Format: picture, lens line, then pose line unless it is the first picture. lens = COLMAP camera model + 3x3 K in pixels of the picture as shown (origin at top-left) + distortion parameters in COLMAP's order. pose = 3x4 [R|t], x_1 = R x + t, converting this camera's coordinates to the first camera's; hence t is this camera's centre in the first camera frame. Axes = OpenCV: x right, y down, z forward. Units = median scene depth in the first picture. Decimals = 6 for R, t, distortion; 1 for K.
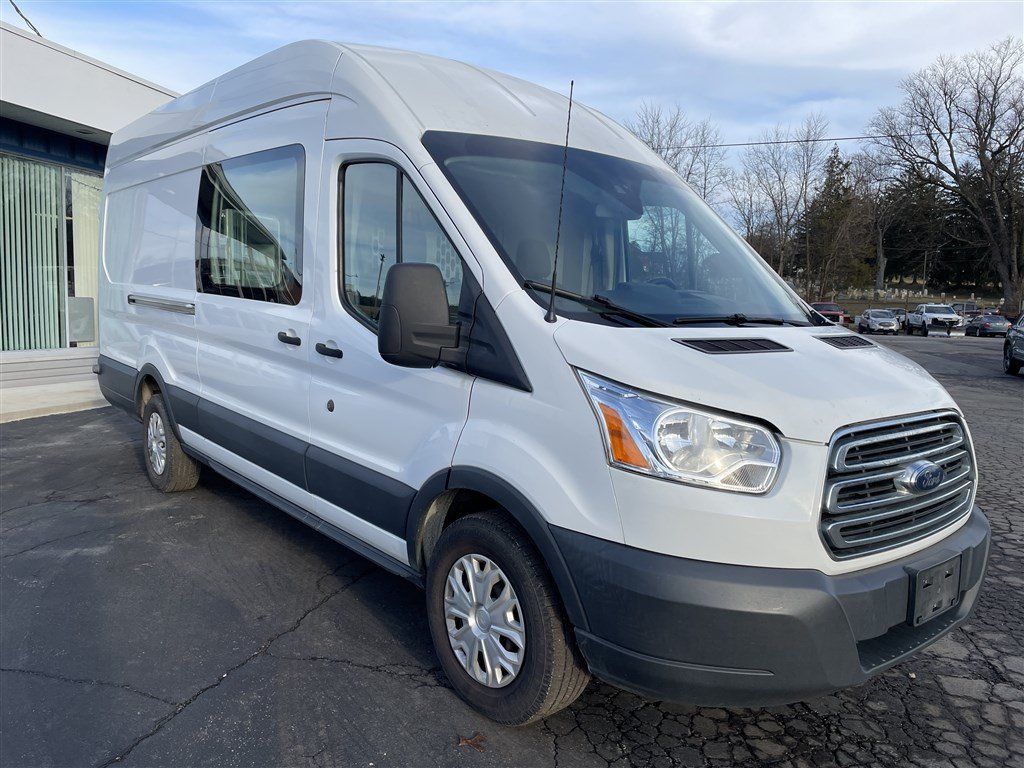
lens RADIAL K [[821.8, 0, 507.7], [0, 821.8, 382.4], [0, 0, 1]] dist [0.047735, -0.065570]
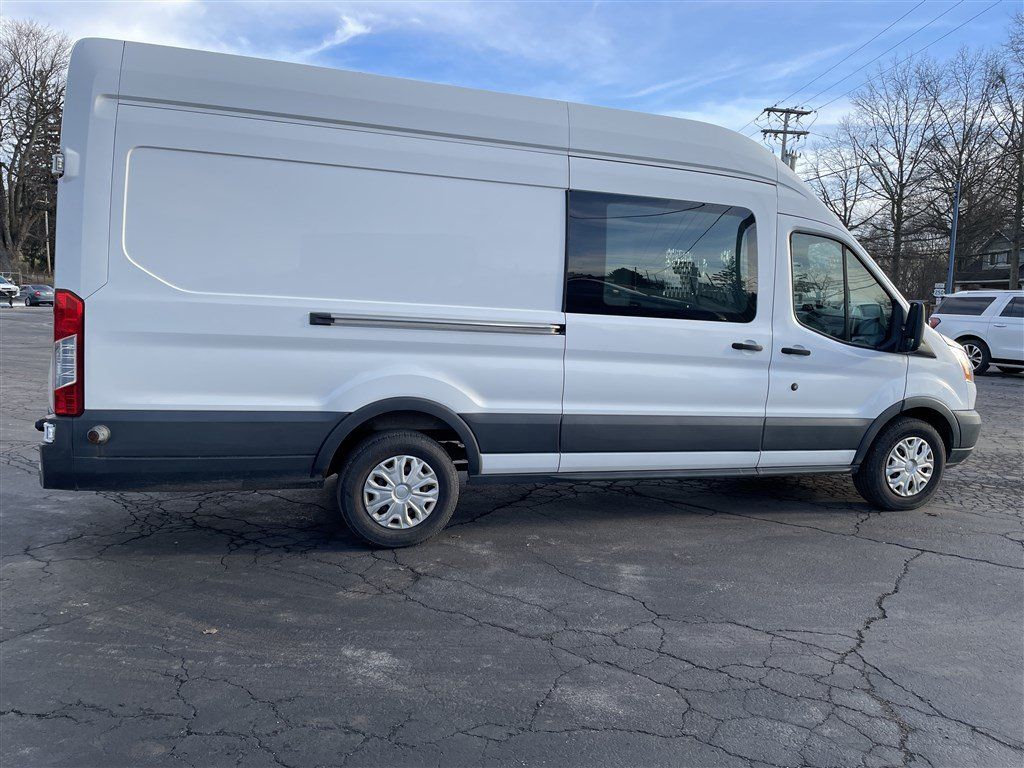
lens RADIAL K [[821.8, 0, 517.6], [0, 821.8, 387.5], [0, 0, 1]] dist [0.047735, -0.065570]
pose [[0.314229, -0.125369, 0.941033, -2.038159], [0.074971, 0.991423, 0.107048, -0.194933], [-0.946382, 0.036913, 0.320933, 1.093854]]
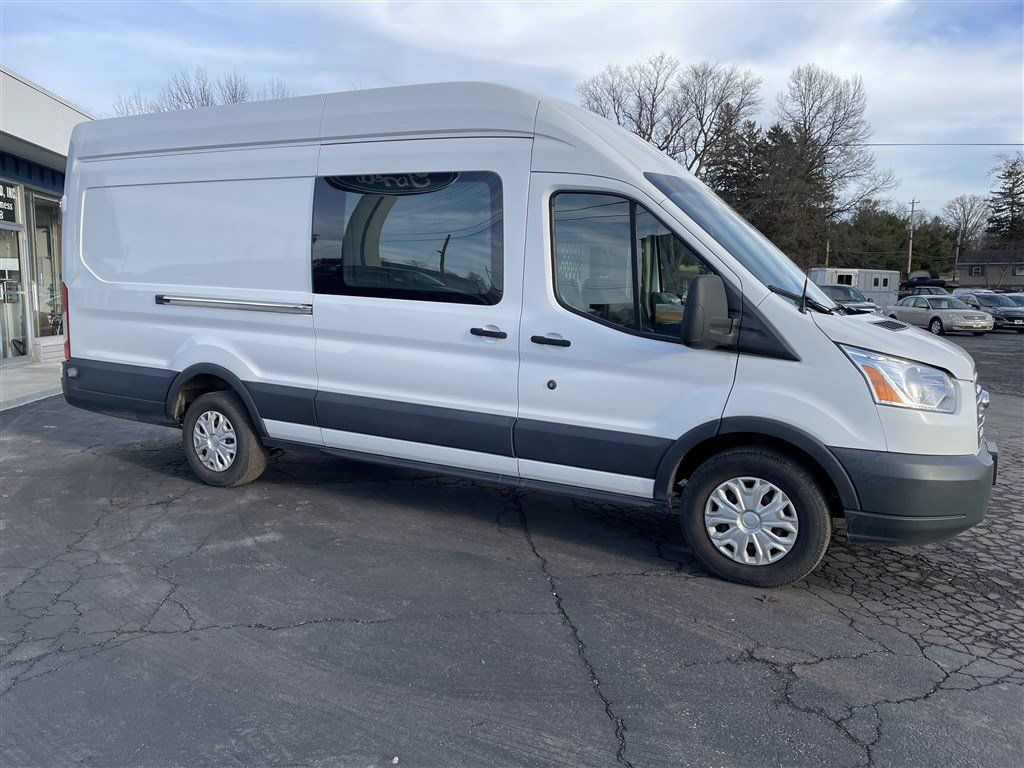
lens RADIAL K [[821.8, 0, 521.0], [0, 821.8, 387.8], [0, 0, 1]] dist [0.047735, -0.065570]
pose [[0.922197, -0.063459, 0.381478, -0.812056], [0.052750, 0.997866, 0.038475, -0.019615], [-0.383106, -0.015358, 0.923577, -0.157213]]
